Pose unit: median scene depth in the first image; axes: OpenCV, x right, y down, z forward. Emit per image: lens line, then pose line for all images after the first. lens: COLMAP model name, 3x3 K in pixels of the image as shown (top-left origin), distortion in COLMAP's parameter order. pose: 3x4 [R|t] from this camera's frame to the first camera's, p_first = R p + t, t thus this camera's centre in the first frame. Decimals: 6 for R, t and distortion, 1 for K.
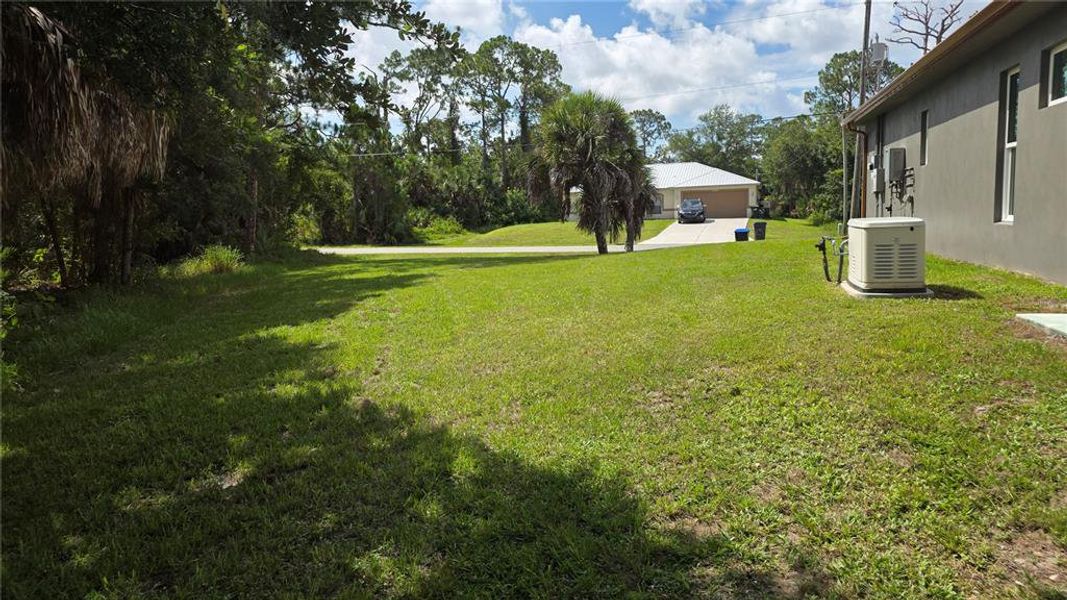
lens RADIAL K [[788.8, 0, 533.5], [0, 788.8, 300.0], [0, 0, 1]] dist [0.059443, 0.001816]
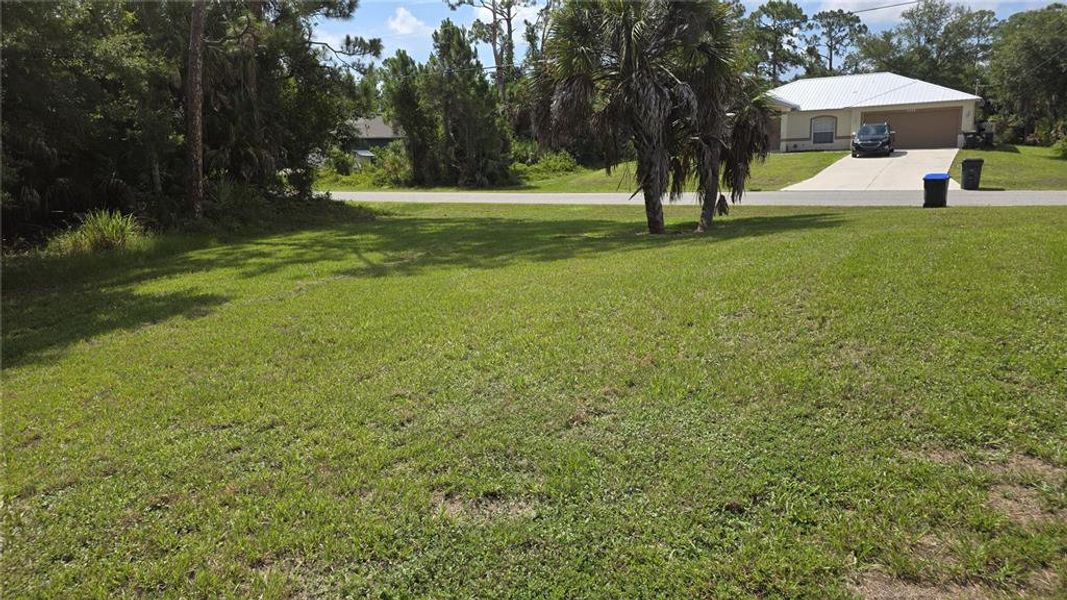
lens RADIAL K [[716.4, 0, 533.5], [0, 716.4, 300.0], [0, 0, 1]] dist [0.002360, 0.002957]
pose [[0.962030, 0.043500, -0.269454, 0.076471], [-0.011876, 0.992954, 0.117902, -0.036839], [0.272684, -0.110225, 0.955769, 0.241830]]
